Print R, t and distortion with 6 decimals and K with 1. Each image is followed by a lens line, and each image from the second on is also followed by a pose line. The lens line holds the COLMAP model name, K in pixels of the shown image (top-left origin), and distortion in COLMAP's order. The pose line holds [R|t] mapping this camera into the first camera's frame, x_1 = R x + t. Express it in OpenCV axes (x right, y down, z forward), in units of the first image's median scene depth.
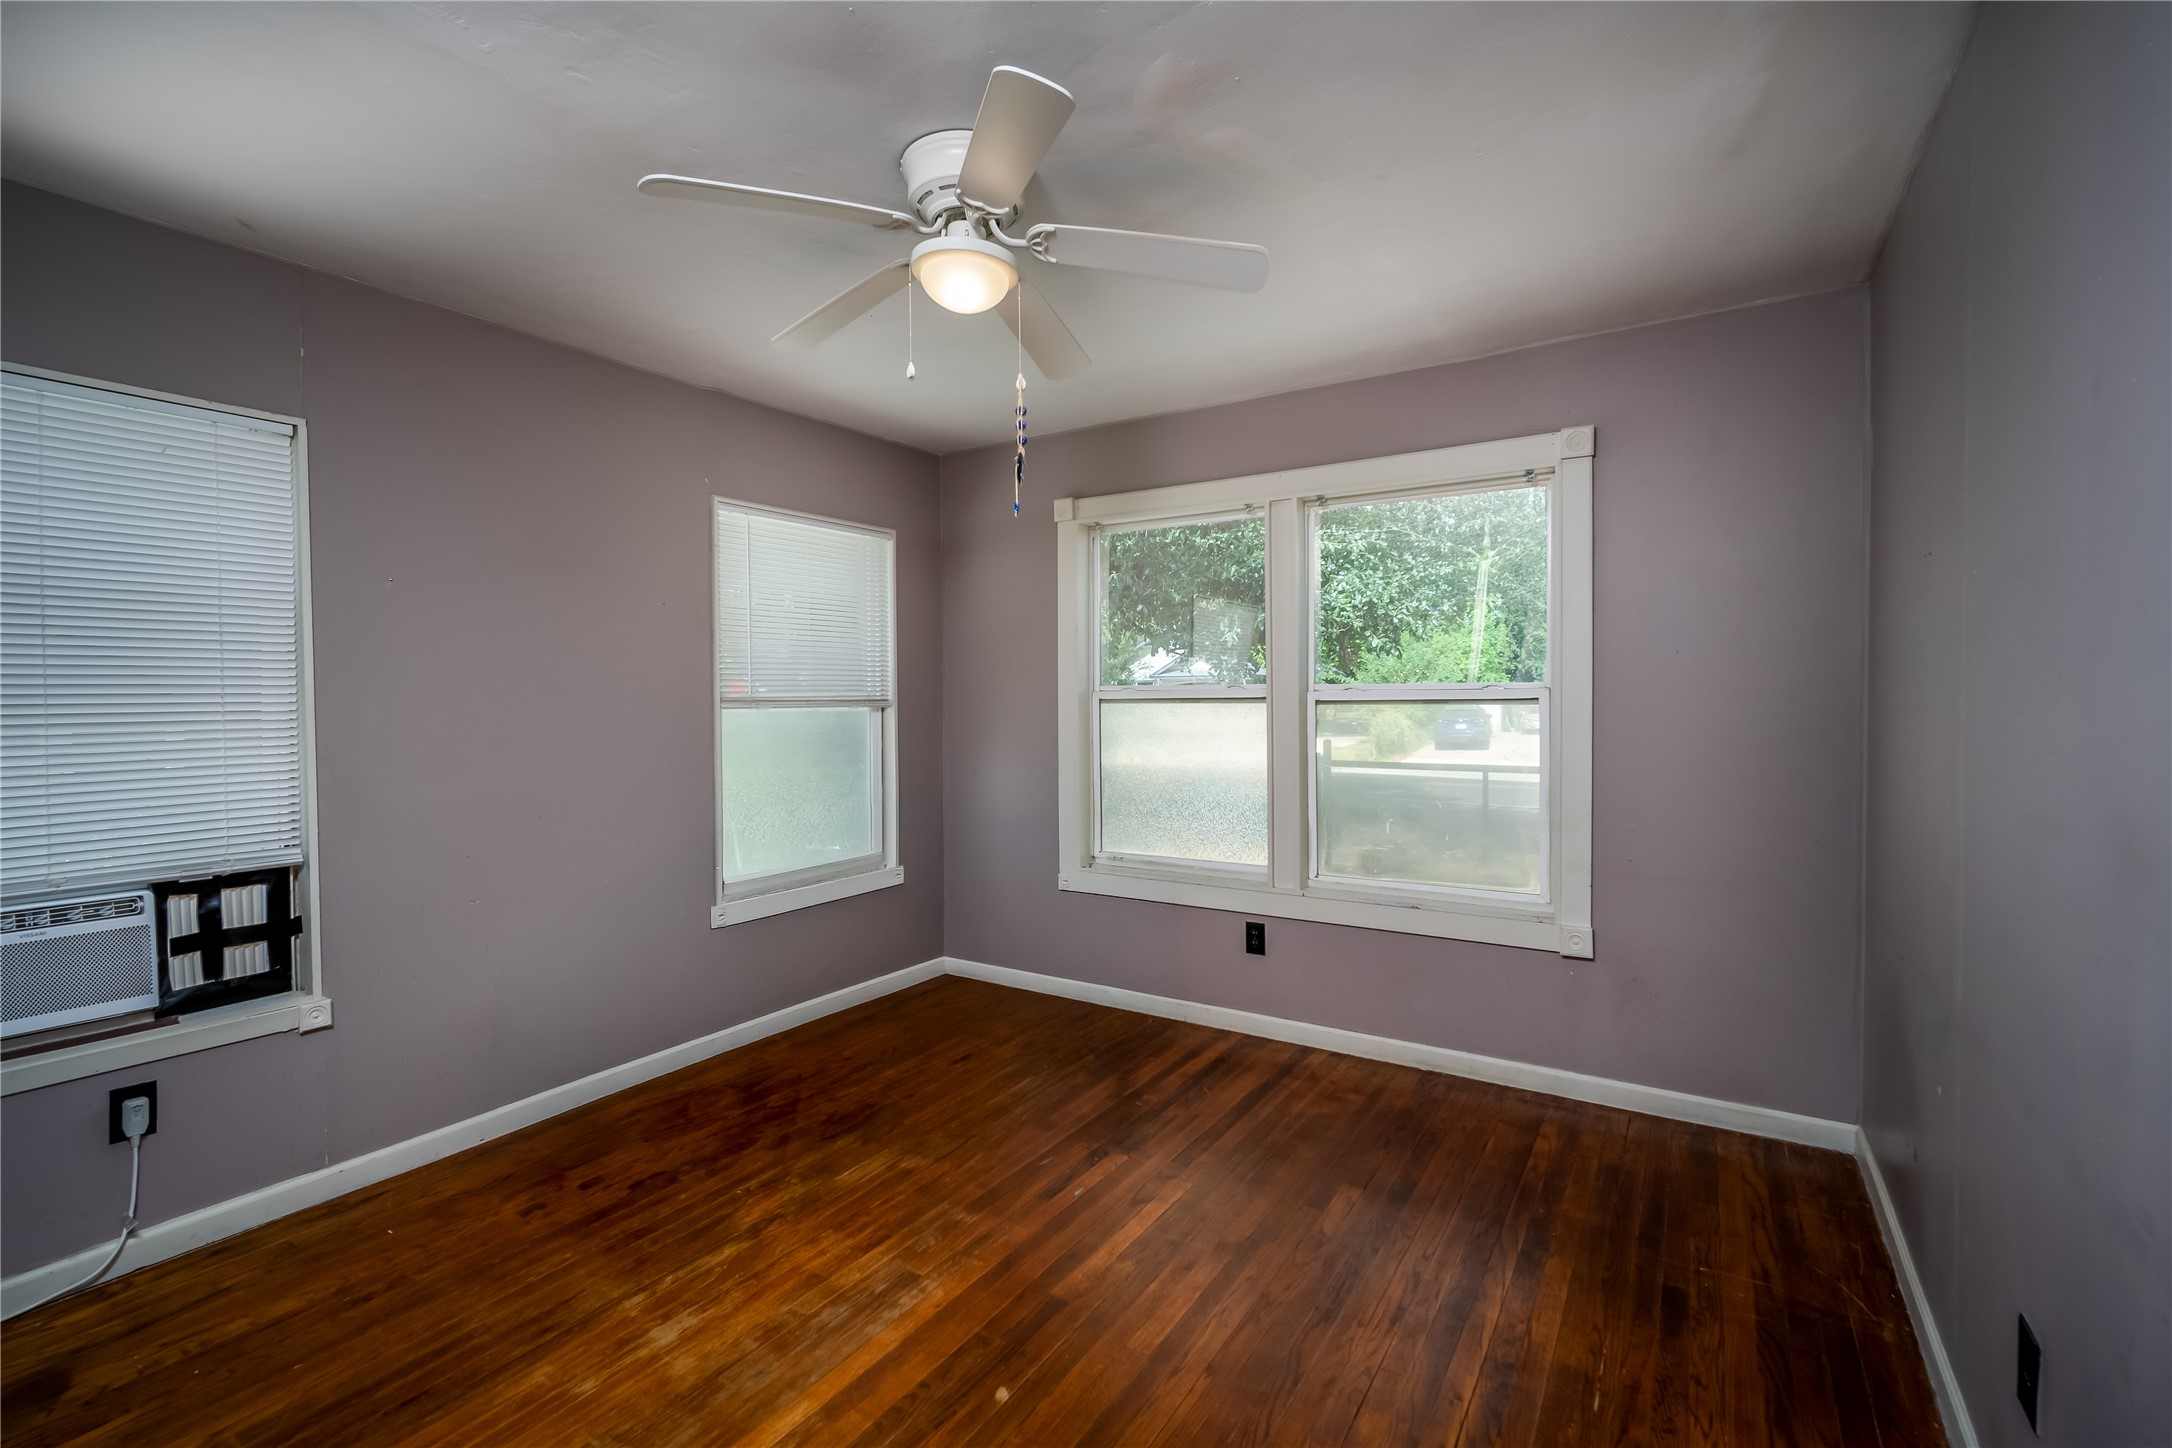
lens RADIAL K [[939.8, 0, 1086.0], [0, 939.8, 724.0], [0, 0, 1]] dist [-0.001152, -0.000239]
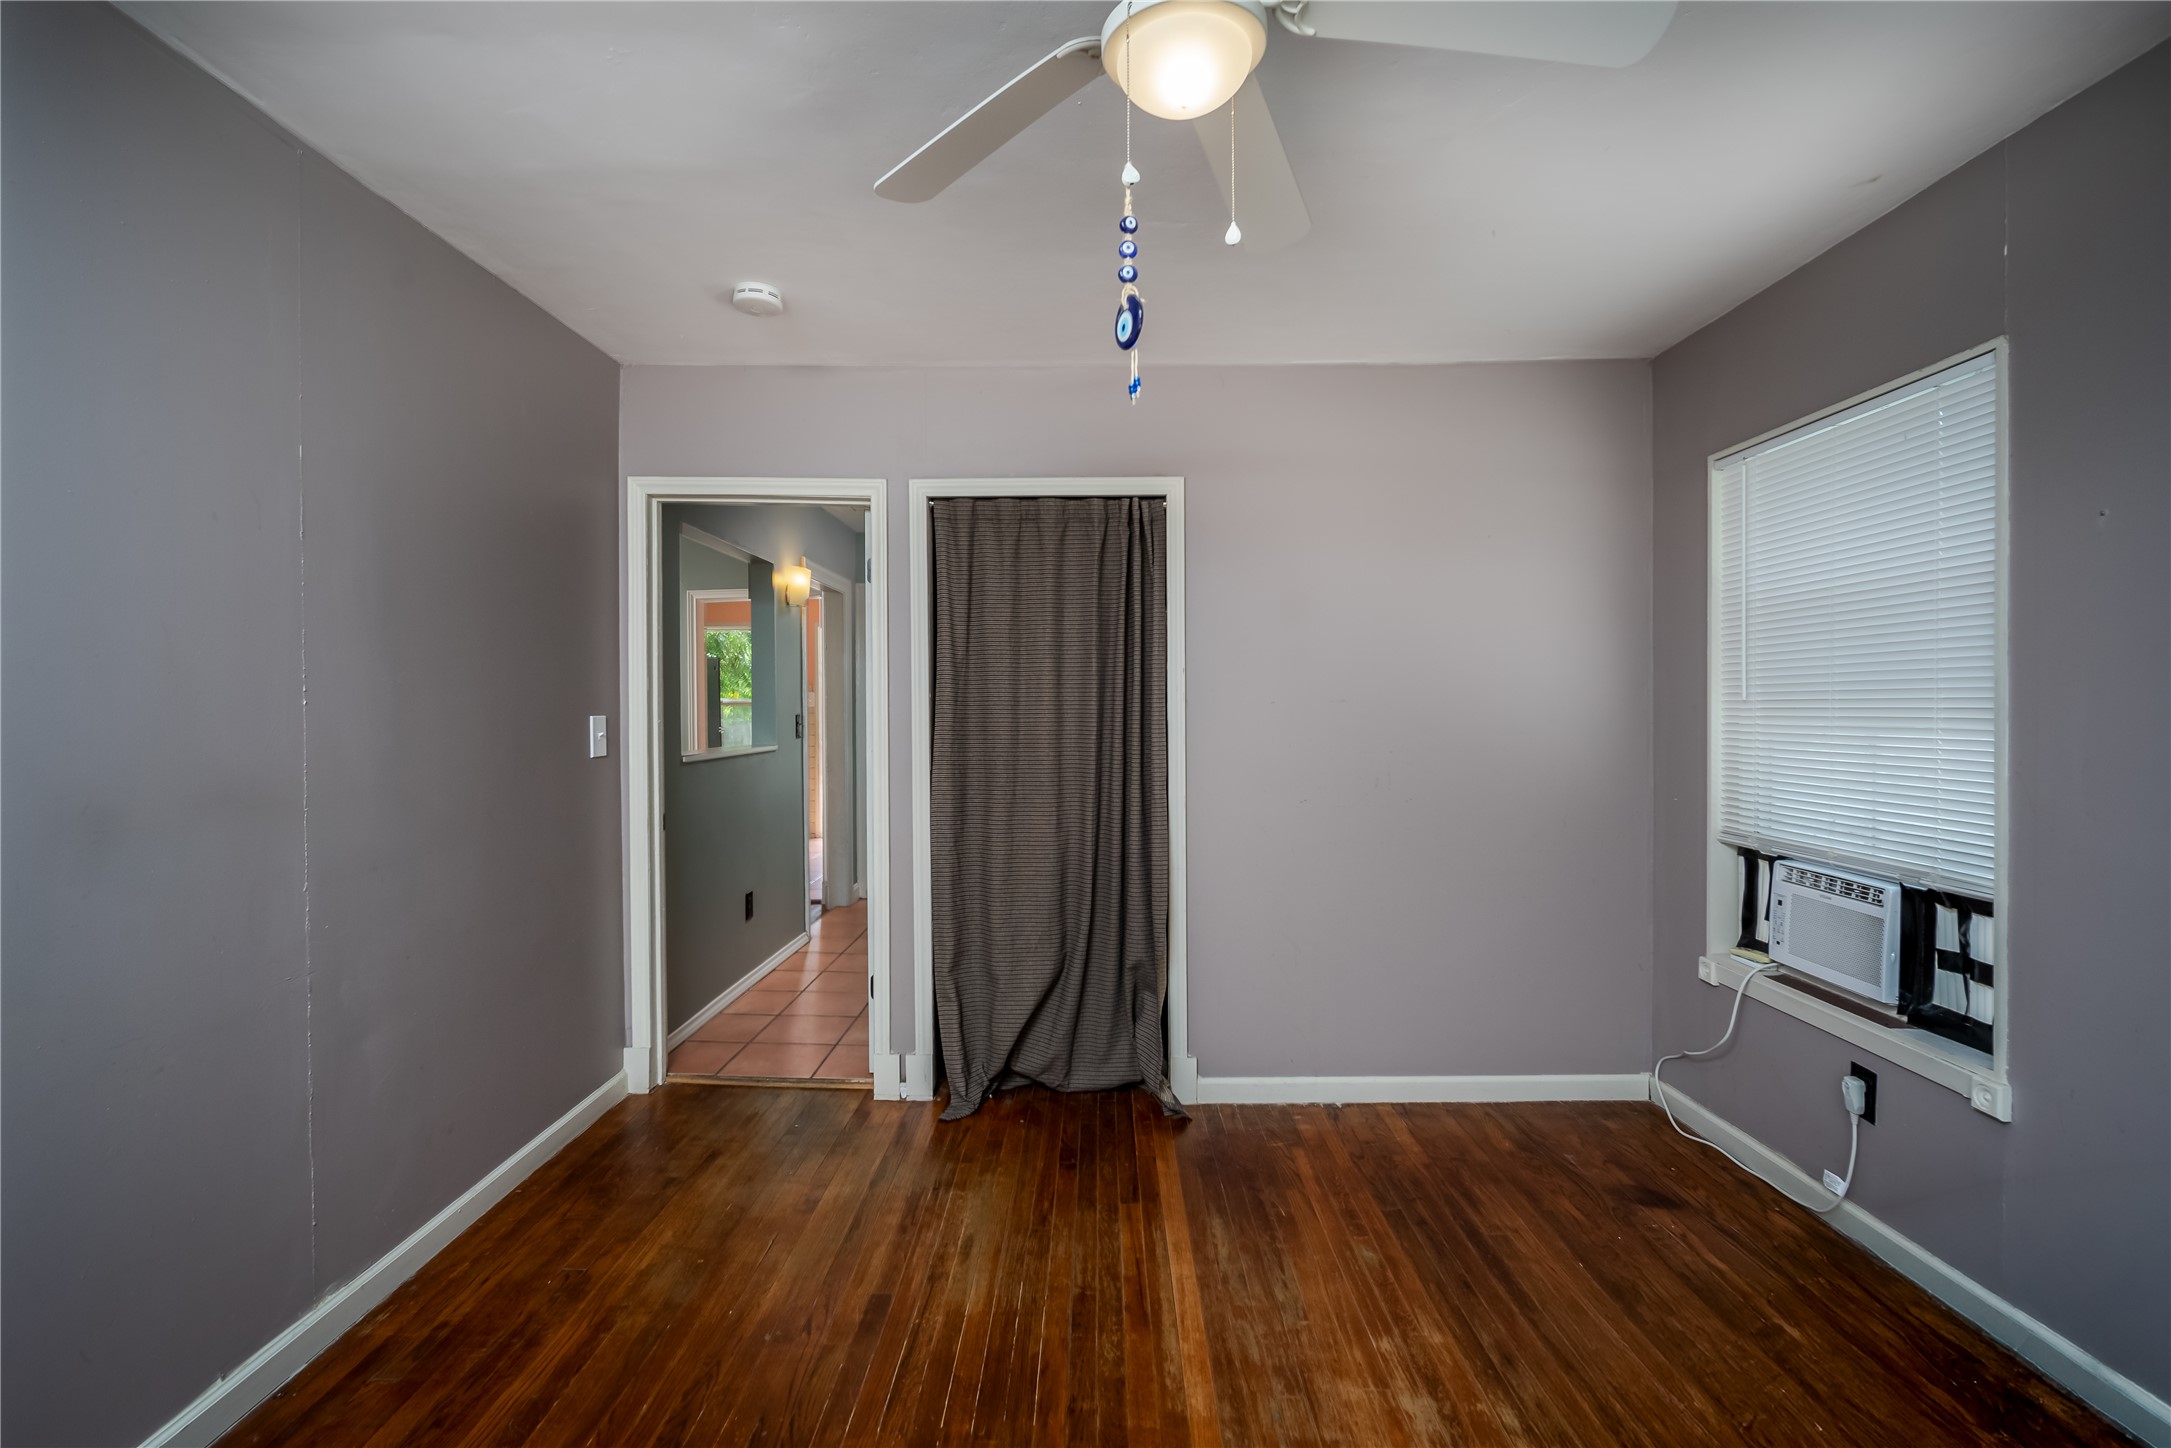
lens RADIAL K [[976.1, 0, 1085.5], [0, 976.1, 724.0], [0, 0, 1]] dist [0.001170, 0.000096]
pose [[-0.843942, 0.026971, -0.535756, 0.298177], [-0.000396, 0.998704, 0.050900, -0.050914], [0.536435, 0.043169, -0.842837, 1.546959]]
